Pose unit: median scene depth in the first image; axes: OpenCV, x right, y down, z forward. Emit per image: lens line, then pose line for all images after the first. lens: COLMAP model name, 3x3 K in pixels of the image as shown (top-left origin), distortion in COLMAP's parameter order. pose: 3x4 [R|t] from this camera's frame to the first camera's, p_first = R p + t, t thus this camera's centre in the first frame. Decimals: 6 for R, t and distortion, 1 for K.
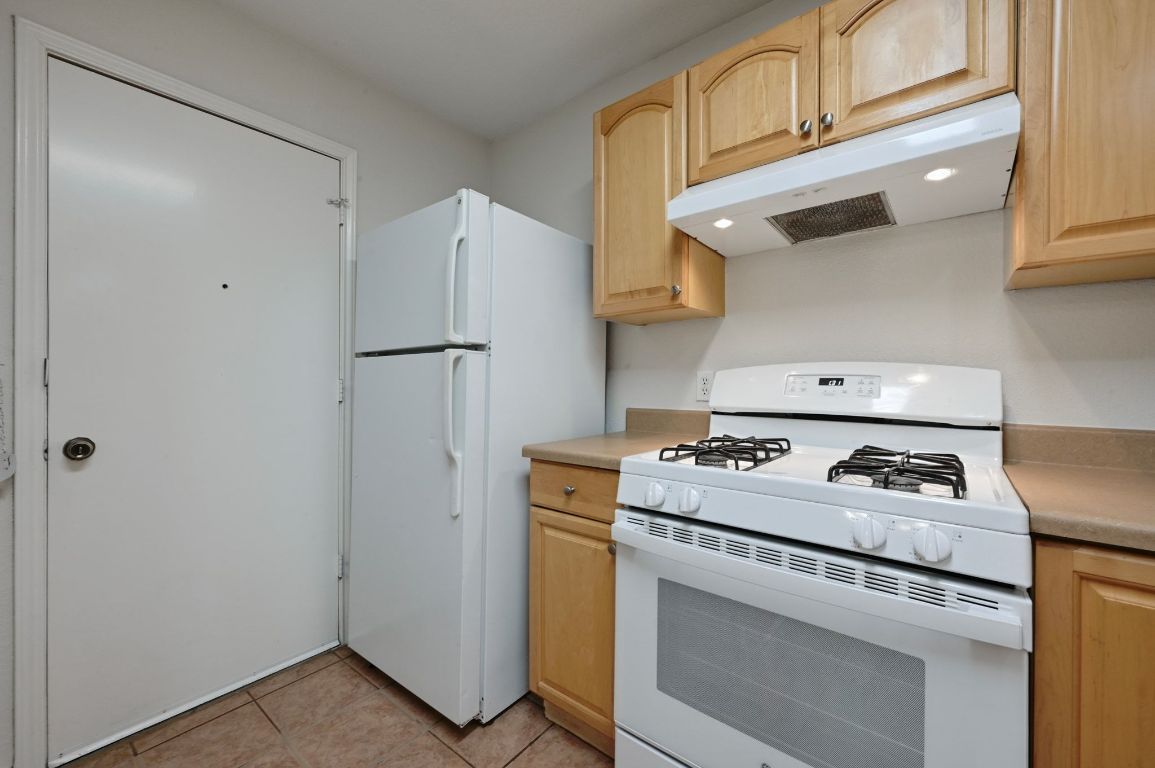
lens RADIAL K [[457.8, 0, 573.1], [0, 457.8, 387.0], [0, 0, 1]] dist [-0.003988, 0.000022]
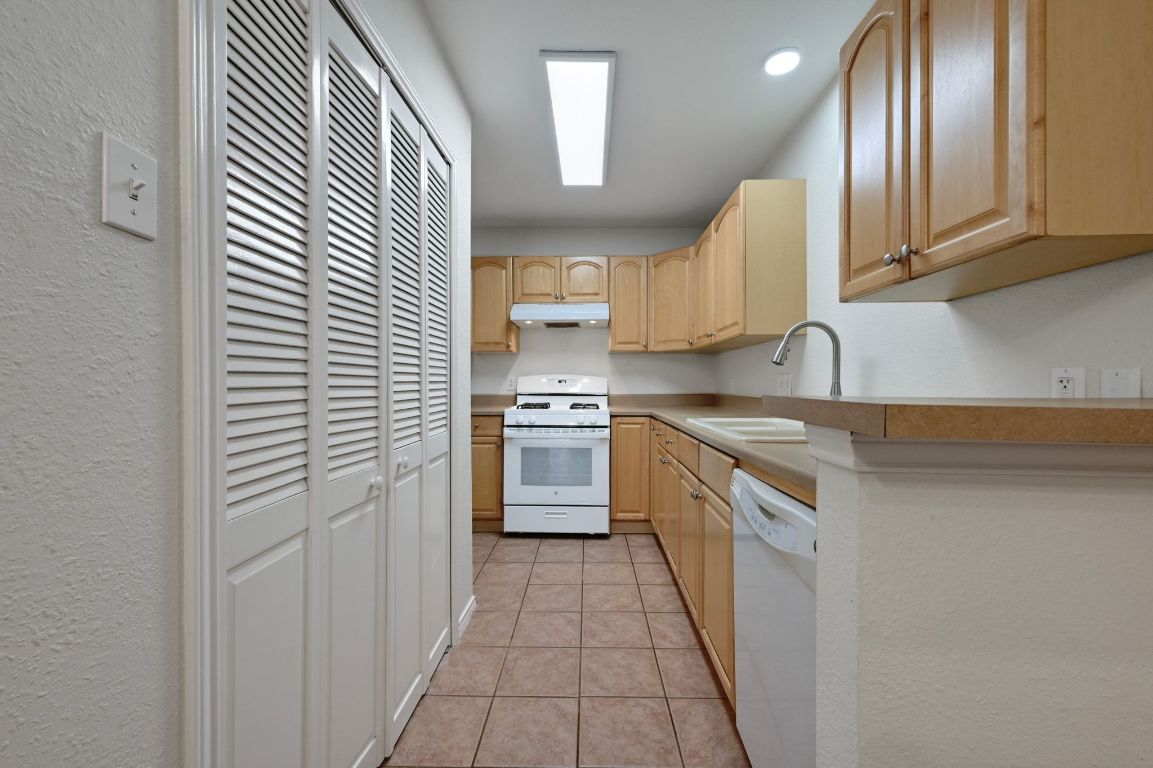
lens RADIAL K [[457.0, 0, 578.2], [0, 457.0, 385.0], [0, 0, 1]] dist [-0.003988, 0.000022]
pose [[0.790321, -0.008359, 0.612636, -1.251922], [0.011121, 0.999938, -0.000703, 0.014724], [-0.612592, 0.007369, 0.790365, -1.482870]]
